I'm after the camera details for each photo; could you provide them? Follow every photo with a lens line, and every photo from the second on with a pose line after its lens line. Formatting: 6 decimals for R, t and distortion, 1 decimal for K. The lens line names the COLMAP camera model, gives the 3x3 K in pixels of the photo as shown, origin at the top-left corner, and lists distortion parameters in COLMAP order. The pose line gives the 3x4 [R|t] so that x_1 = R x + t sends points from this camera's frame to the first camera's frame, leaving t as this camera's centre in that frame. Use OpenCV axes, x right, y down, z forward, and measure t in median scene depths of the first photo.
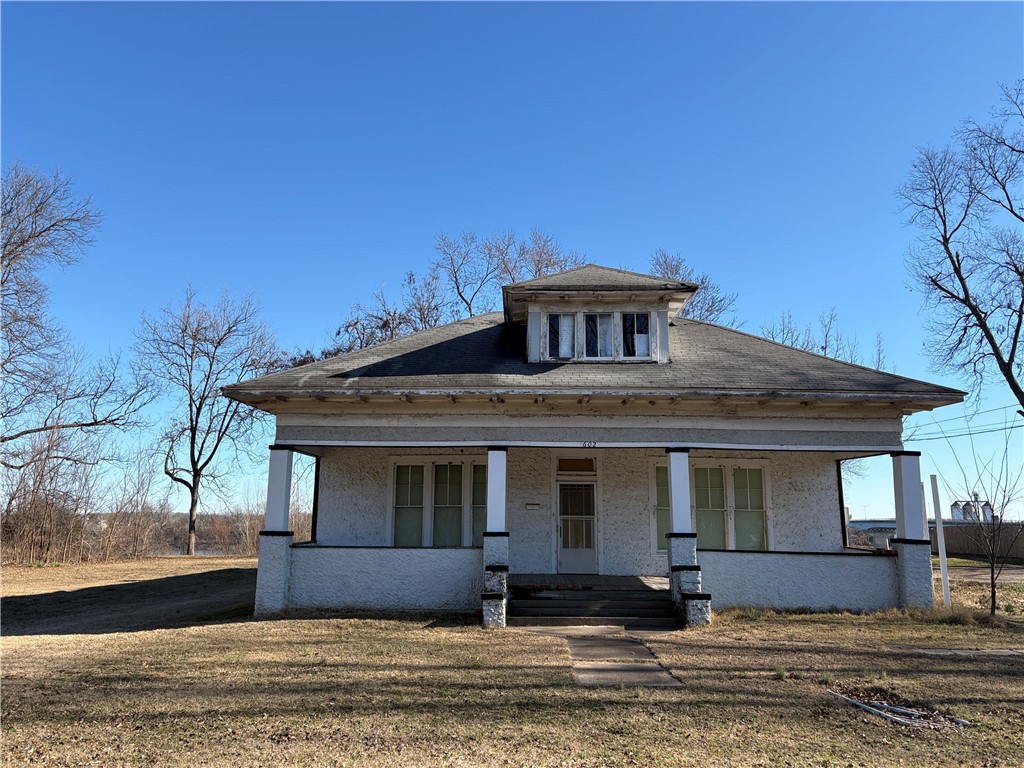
lens RADIAL K [[775.2, 0, 511.6], [0, 775.2, 386.7], [0, 0, 1]] dist [0.014016, 0.003307]
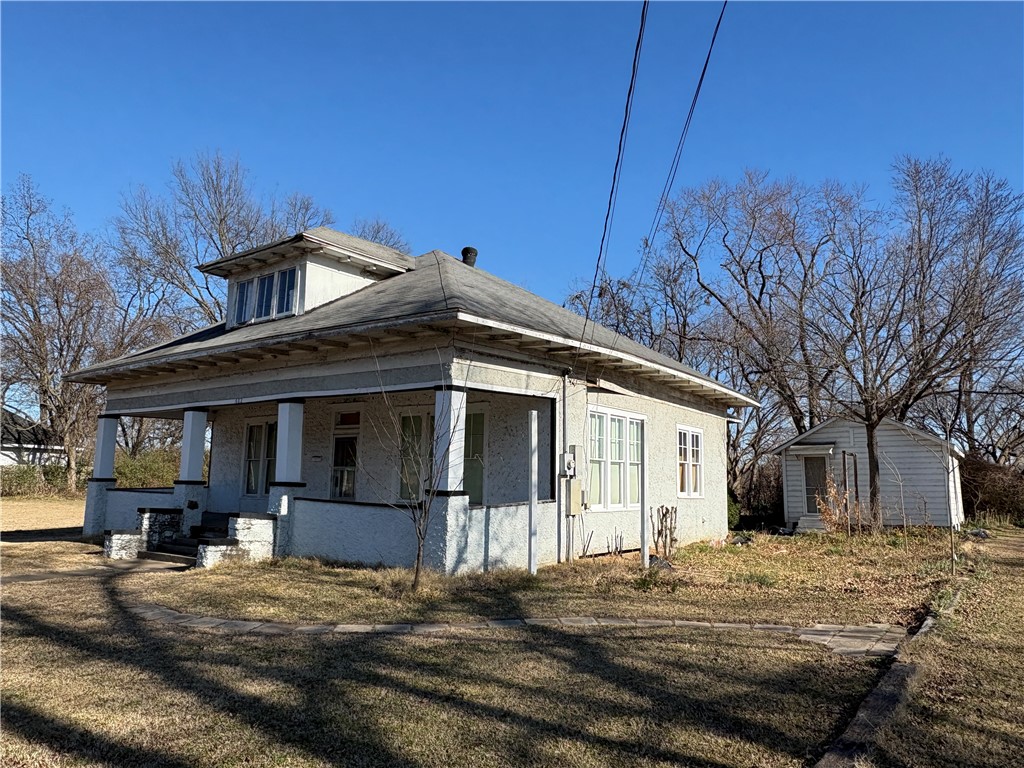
lens RADIAL K [[710.4, 0, 513.0], [0, 710.4, 383.1], [0, 0, 1]] dist [-0.033661, -0.001097]
pose [[0.822192, -0.074374, -0.564331, 0.813663], [0.097572, 0.995168, 0.011000, 0.064355], [0.560786, -0.064107, 0.825476, 0.336102]]
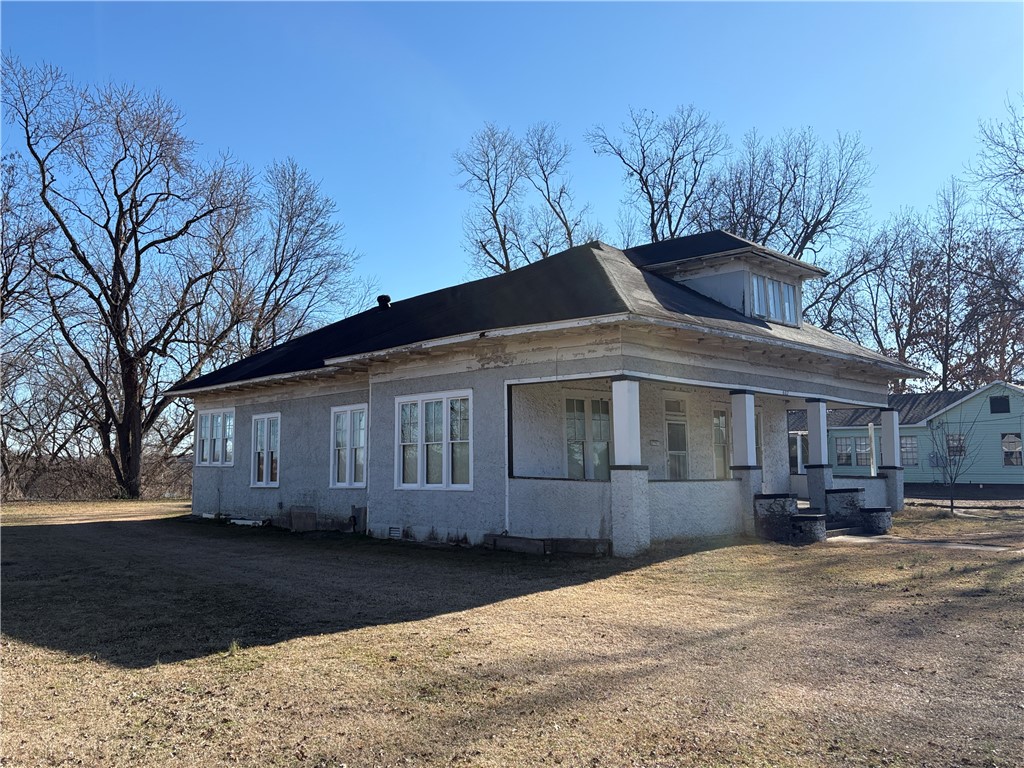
lens RADIAL K [[834.9, 0, 514.6], [0, 834.9, 384.4], [0, 0, 1]] dist [0.042356, -0.032927]
pose [[0.696839, 0.059021, 0.714795, -0.946167], [-0.119700, 0.992201, 0.034766, 0.055943], [-0.707169, -0.109787, 0.698469, 0.322049]]
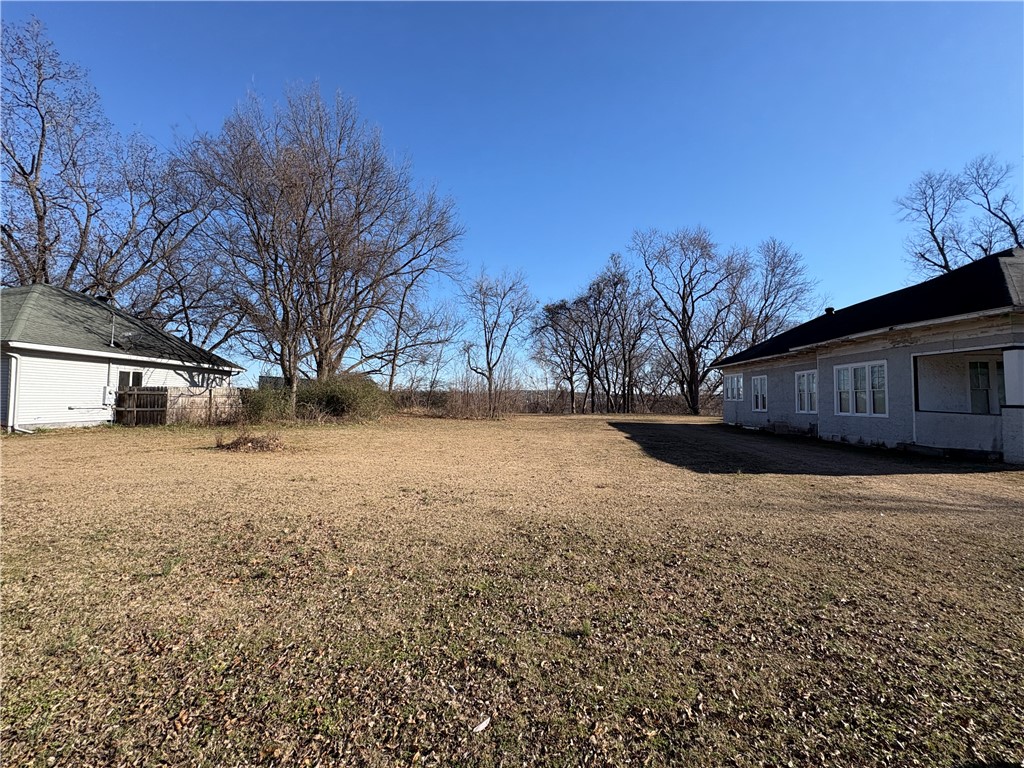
lens RADIAL K [[404.5, 0, 511.9], [0, 404.5, 385.6], [0, 0, 1]] dist [-0.001204, -0.000089]
pose [[0.998792, 0.000333, -0.049145, -1.007819], [0.006892, 0.989147, 0.146769, 0.026556], [0.048660, -0.146931, 0.987949, 0.175571]]
